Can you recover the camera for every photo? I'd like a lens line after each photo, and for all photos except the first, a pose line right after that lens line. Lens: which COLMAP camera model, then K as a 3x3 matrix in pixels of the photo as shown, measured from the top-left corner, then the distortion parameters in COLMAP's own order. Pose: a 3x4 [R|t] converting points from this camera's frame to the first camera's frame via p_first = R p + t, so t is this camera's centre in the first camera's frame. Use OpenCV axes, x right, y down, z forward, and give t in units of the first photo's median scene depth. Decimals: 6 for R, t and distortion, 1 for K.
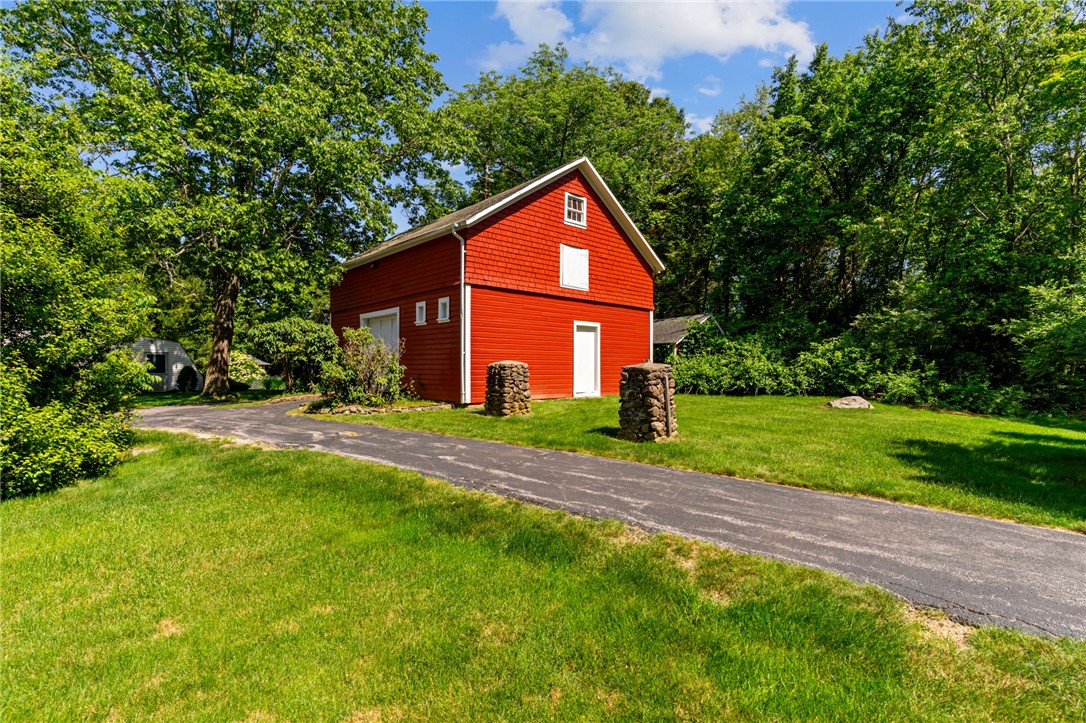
lens RADIAL K [[518.5, 0, 543.0], [0, 518.5, 361.5], [0, 0, 1]] dist [0.000515, 0.000008]
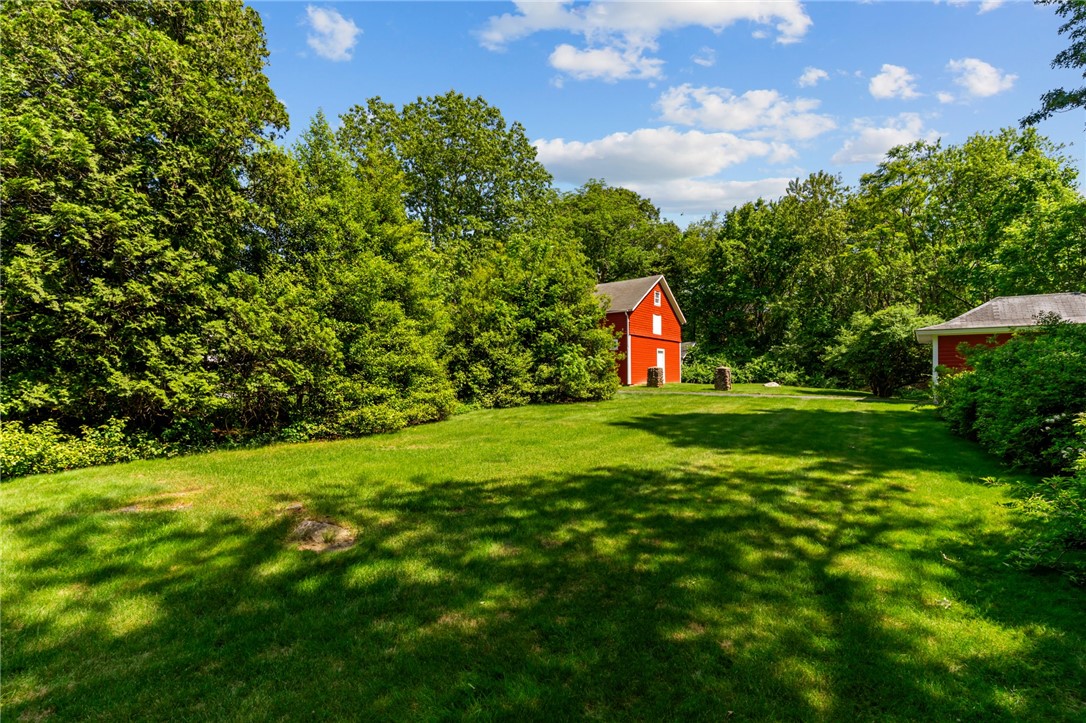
lens RADIAL K [[518.5, 0, 543.0], [0, 518.5, 361.5], [0, 0, 1]] dist [0.000515, 0.000008]
pose [[0.983522, 0.001728, 0.180782, -0.769658], [0.001179, 0.999872, -0.015972, 0.010117], [-0.180786, 0.015922, 0.983394, -1.017201]]
